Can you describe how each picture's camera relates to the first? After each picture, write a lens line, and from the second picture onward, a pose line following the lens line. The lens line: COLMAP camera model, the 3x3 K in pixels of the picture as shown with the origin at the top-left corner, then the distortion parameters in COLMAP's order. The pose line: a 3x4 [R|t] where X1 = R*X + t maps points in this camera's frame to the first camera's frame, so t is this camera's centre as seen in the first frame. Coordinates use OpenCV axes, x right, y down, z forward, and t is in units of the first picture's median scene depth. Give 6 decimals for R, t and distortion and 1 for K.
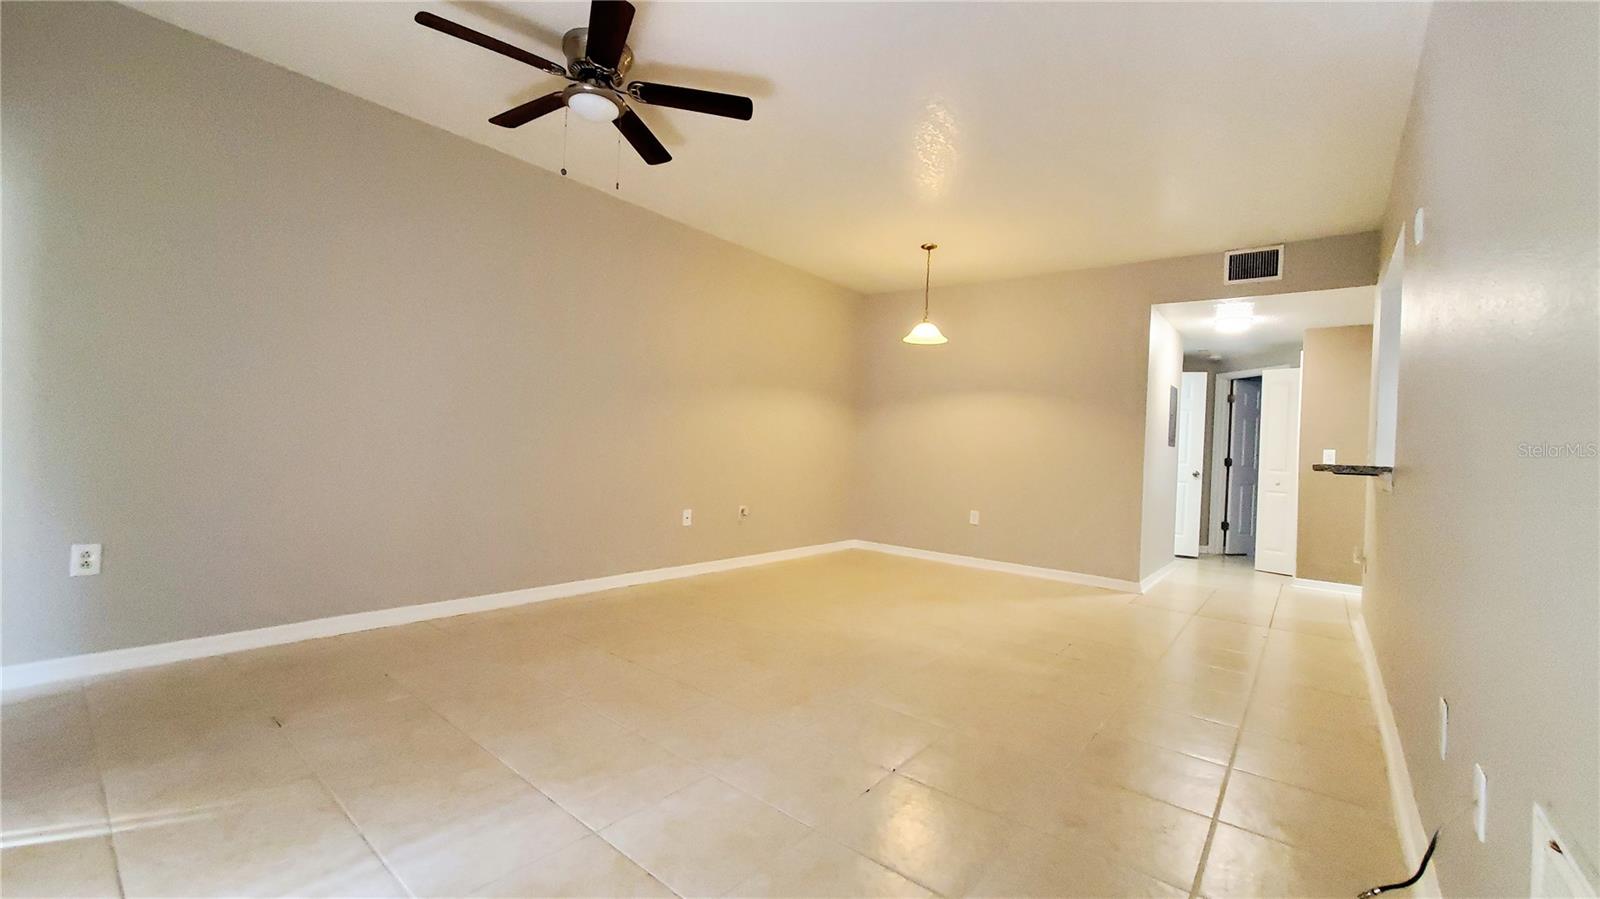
lens RADIAL K [[631.6, 0, 792.5], [0, 631.6, 440.8], [0, 0, 1]] dist [-0.002819, -0.000139]
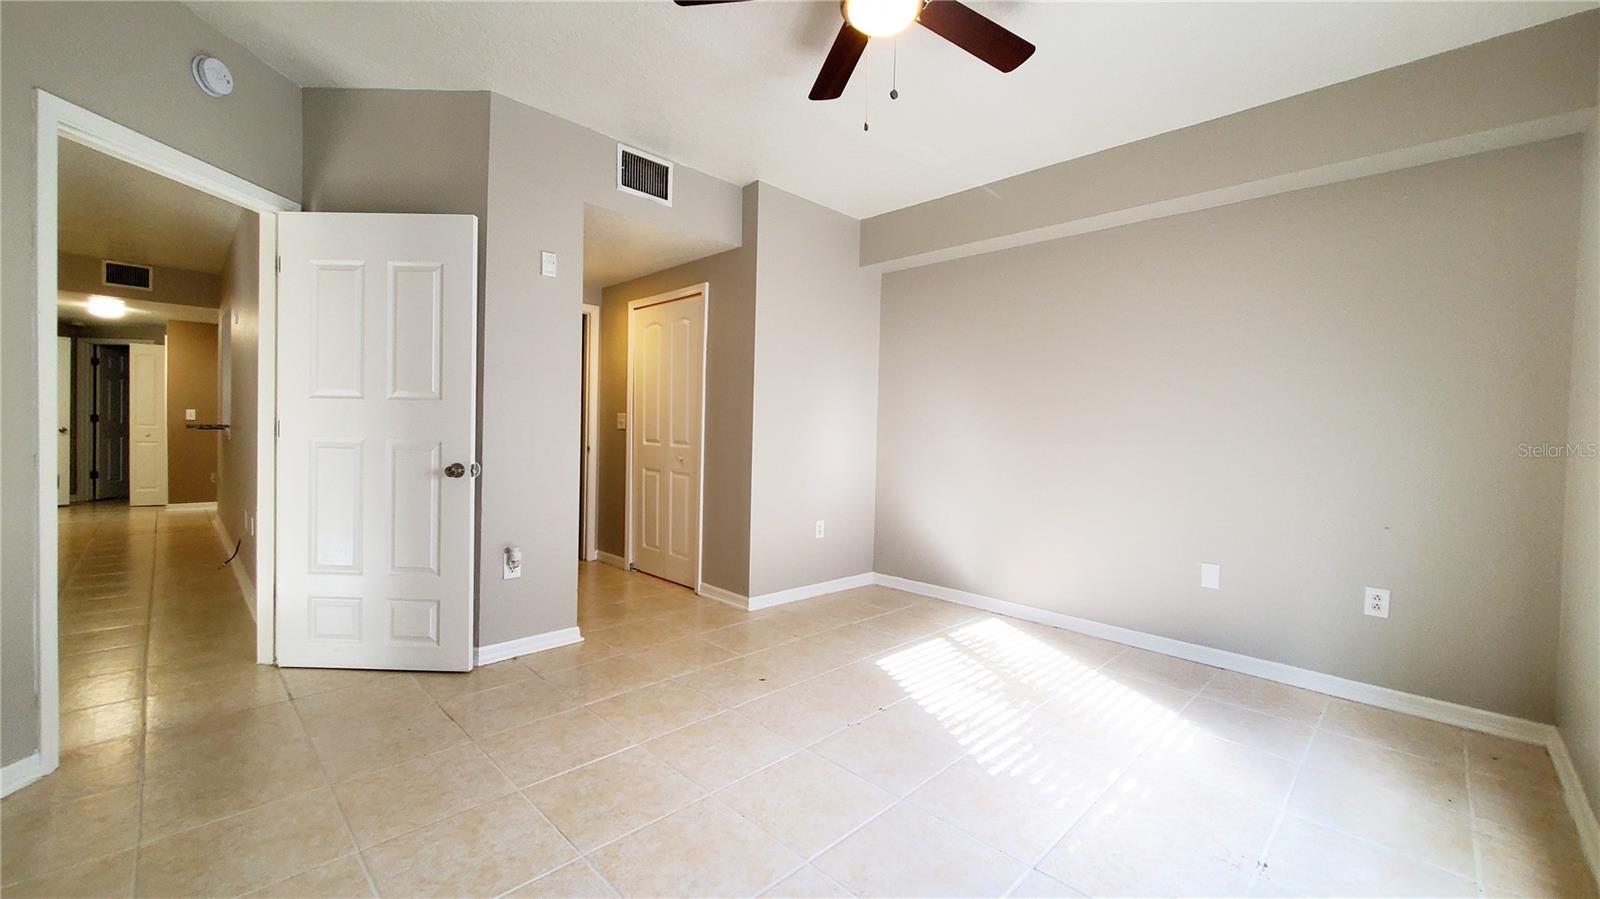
lens RADIAL K [[631.6, 0, 791.6], [0, 631.6, 441.4], [0, 0, 1]] dist [-0.002819, -0.000139]
pose [[0.095092, -0.066306, 0.993258, -0.373676], [-0.022050, 0.997394, 0.068693, -0.035528], [-0.995224, -0.028433, 0.093383, -0.415169]]
